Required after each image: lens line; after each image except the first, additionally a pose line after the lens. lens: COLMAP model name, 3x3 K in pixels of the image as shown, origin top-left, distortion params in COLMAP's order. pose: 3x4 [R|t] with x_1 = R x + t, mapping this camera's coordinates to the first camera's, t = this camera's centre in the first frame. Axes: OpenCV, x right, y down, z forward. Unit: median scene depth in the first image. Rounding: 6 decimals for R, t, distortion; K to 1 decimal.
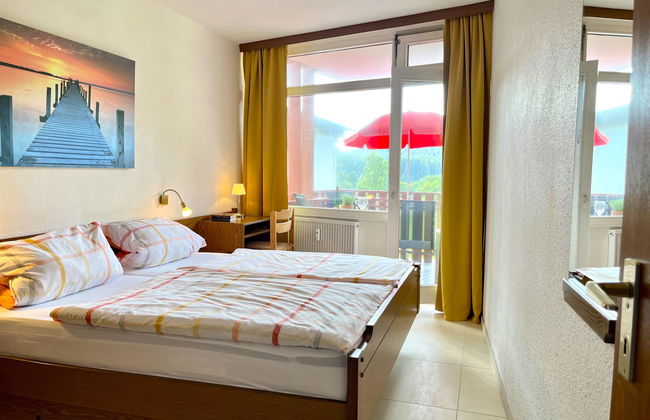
lens RADIAL K [[487.7, 0, 327.1], [0, 487.7, 209.3], [0, 0, 1]] dist [0.040631, -0.006254]
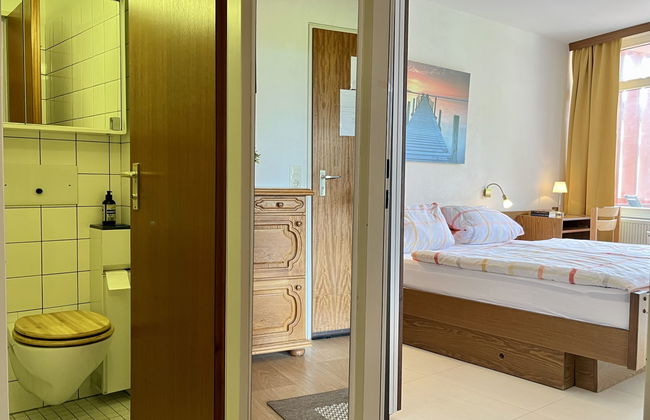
lens RADIAL K [[555.6, 0, 325.2], [0, 555.6, 212.6], [0, 0, 1]] dist [0.011034, -0.018040]
pose [[0.827294, 0.037568, -0.560512, 0.088218], [-0.052641, 0.998555, -0.010767, 0.069654], [0.559298, 0.038413, 0.828076, -0.305773]]
